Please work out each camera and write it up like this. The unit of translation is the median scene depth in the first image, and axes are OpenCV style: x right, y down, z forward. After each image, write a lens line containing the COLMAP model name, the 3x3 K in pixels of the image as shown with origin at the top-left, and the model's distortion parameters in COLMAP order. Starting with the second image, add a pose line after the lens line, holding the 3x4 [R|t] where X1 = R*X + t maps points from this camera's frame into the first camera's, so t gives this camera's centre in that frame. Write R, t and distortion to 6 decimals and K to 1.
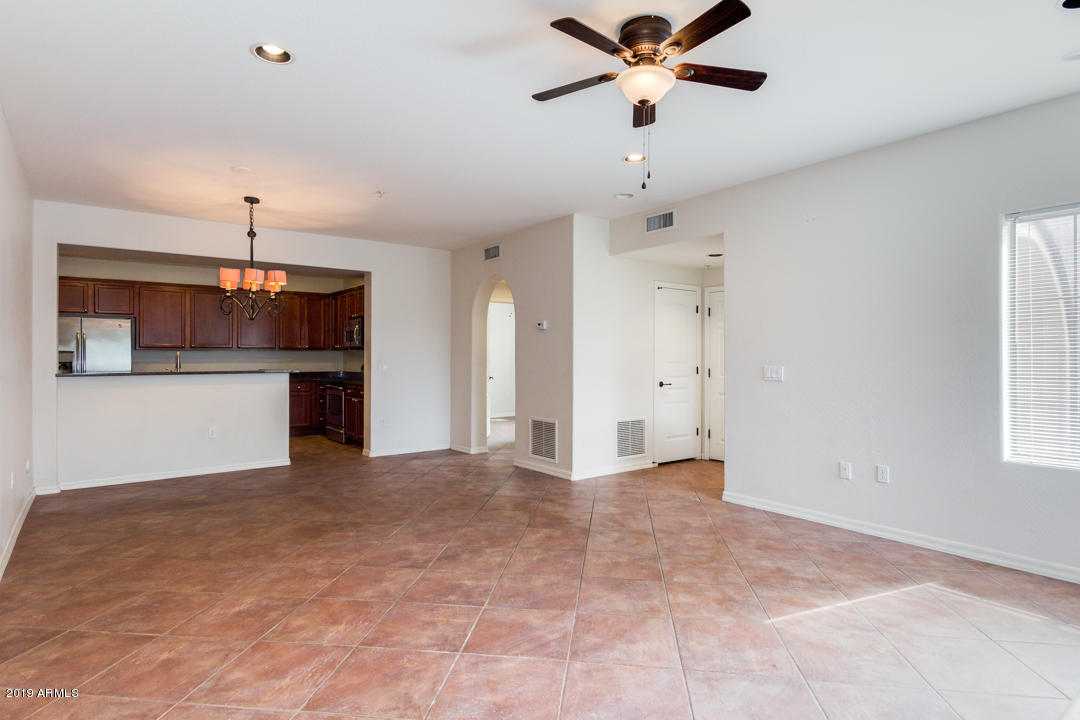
lens RADIAL K [[575.1, 0, 532.5], [0, 575.1, 345.4], [0, 0, 1]] dist [0.031435, -0.010678]
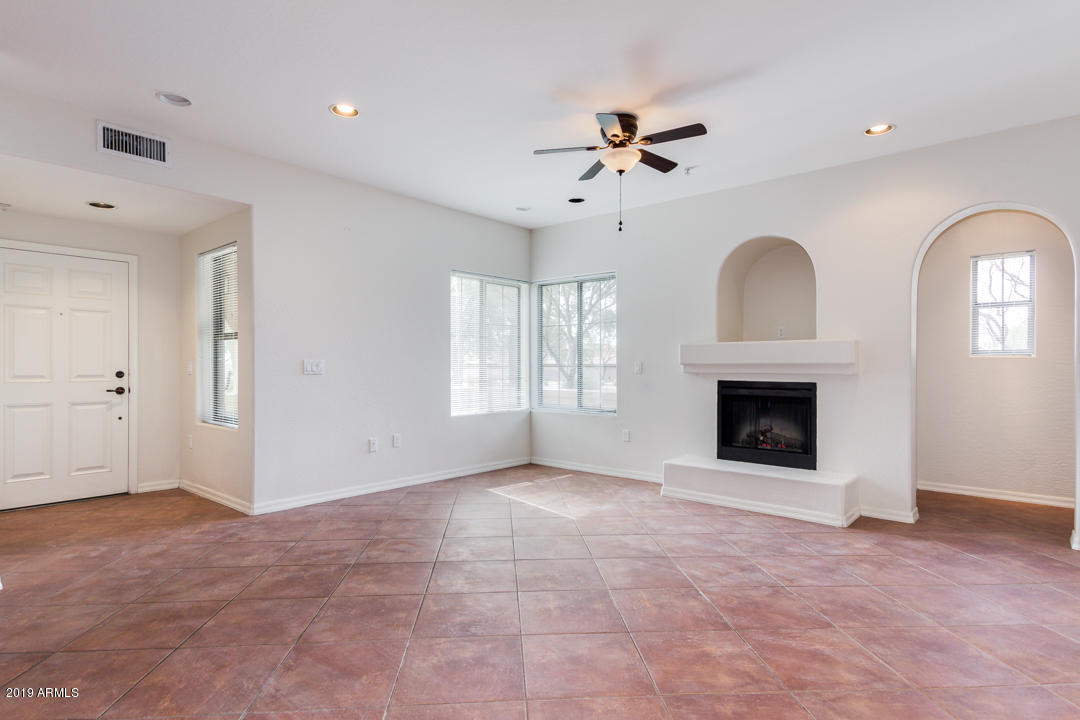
lens RADIAL K [[575.1, 0, 532.5], [0, 575.1, 345.4], [0, 0, 1]] dist [0.031435, -0.010678]
pose [[-0.204557, 0.039357, 0.978063, -1.050194], [-0.026582, 0.998600, -0.045743, 0.076173], [-0.978494, -0.035356, -0.203224, 1.338339]]
